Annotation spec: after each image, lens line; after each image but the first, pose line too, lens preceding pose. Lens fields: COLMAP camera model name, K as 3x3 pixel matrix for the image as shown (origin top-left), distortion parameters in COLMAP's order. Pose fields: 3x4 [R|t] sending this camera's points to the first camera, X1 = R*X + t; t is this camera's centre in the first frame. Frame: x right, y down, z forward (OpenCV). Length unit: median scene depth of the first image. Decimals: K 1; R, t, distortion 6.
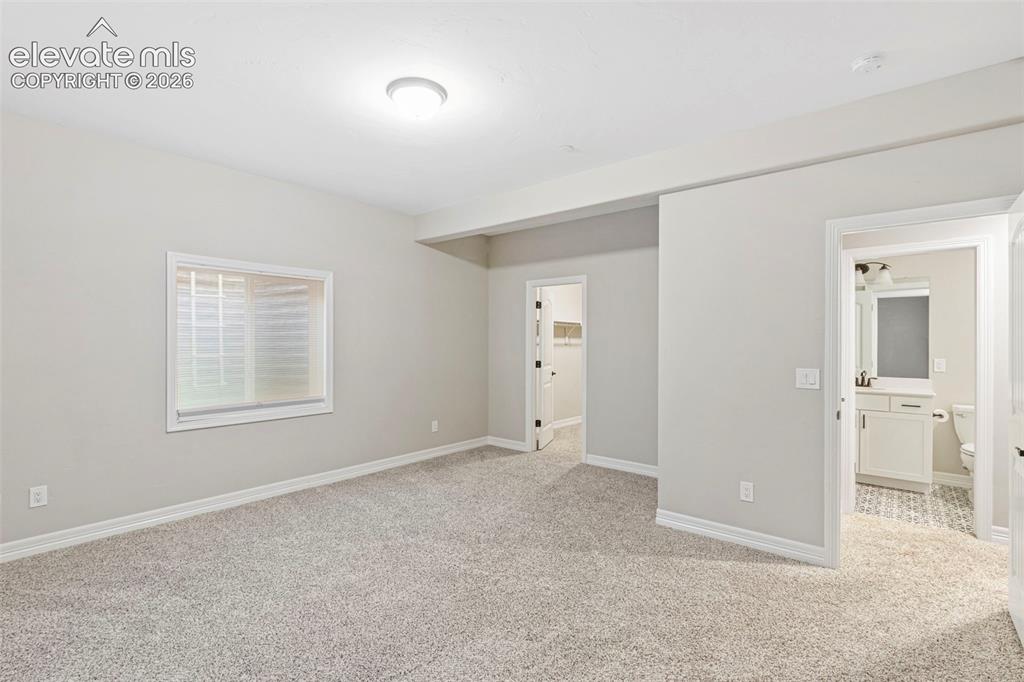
lens RADIAL K [[486.5, 0, 512.0], [0, 486.5, 341.0], [0, 0, 1]] dist [0.020984, 0.000072]
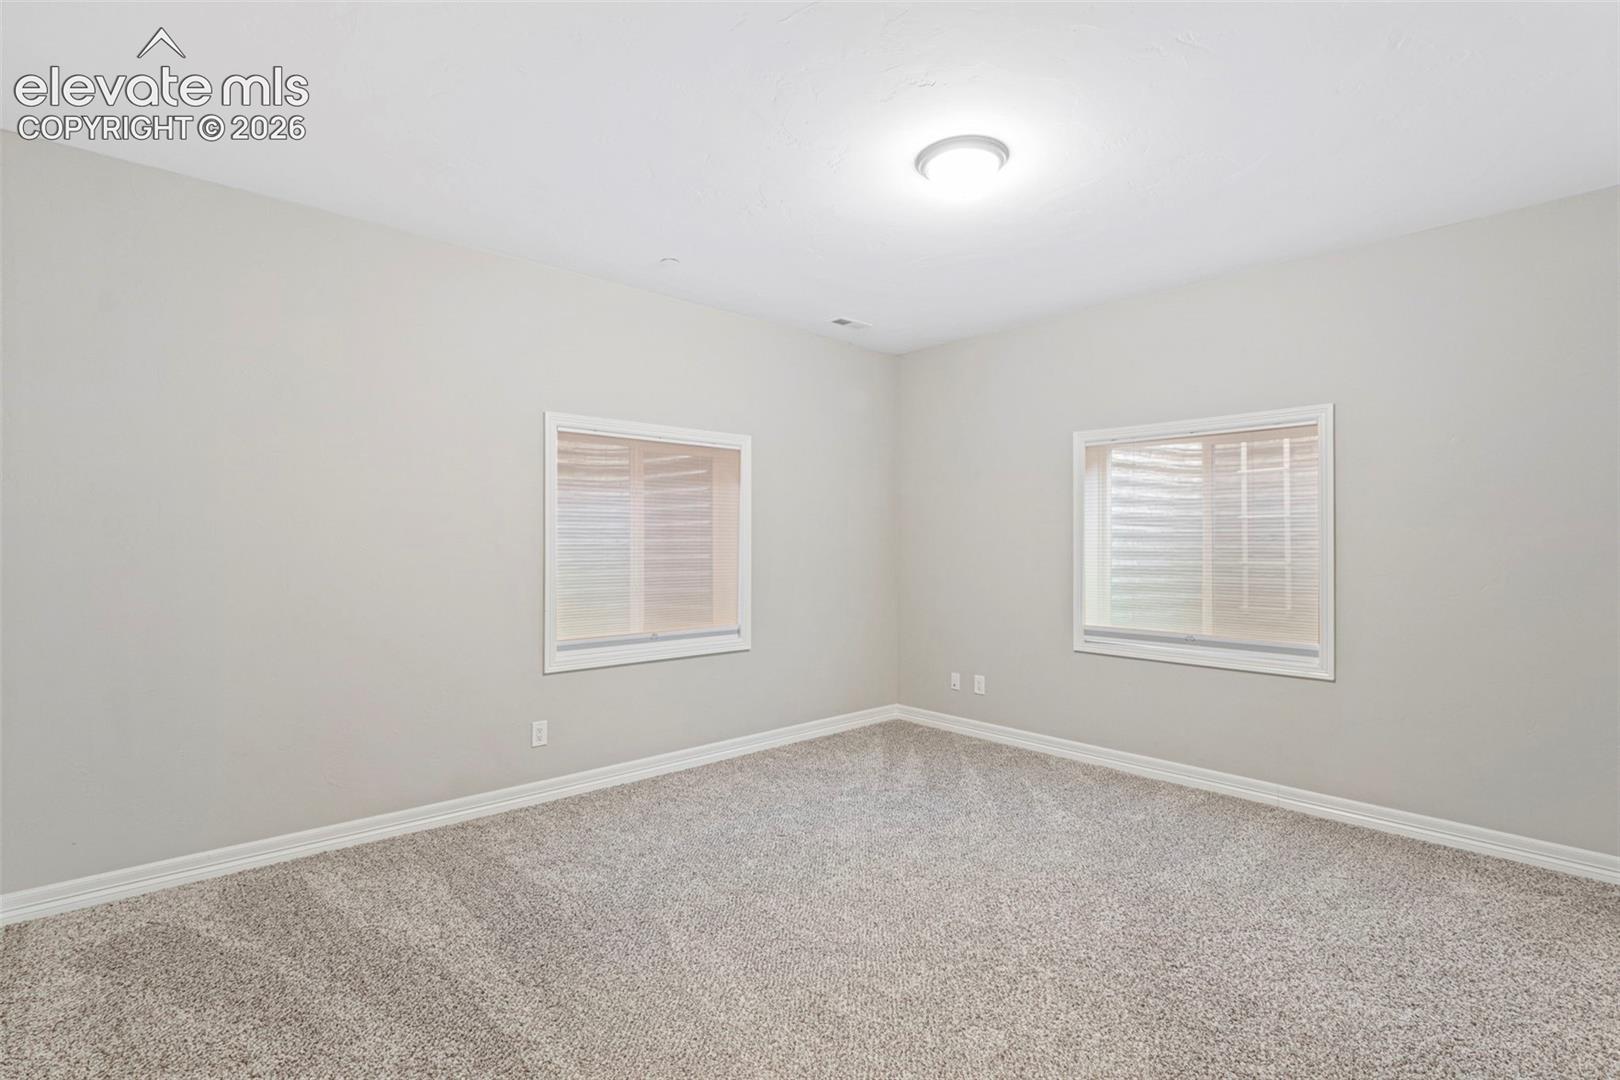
lens RADIAL K [[769.2, 0, 810.0], [0, 769.2, 540.0], [0, 0, 1]] dist [-0.001074, -0.000021]
pose [[-0.119521, 0.002318, -0.992829, 0.501415], [-0.001113, 0.999996, 0.002469, -0.002301], [0.992831, 0.001400, -0.119518, 0.568385]]
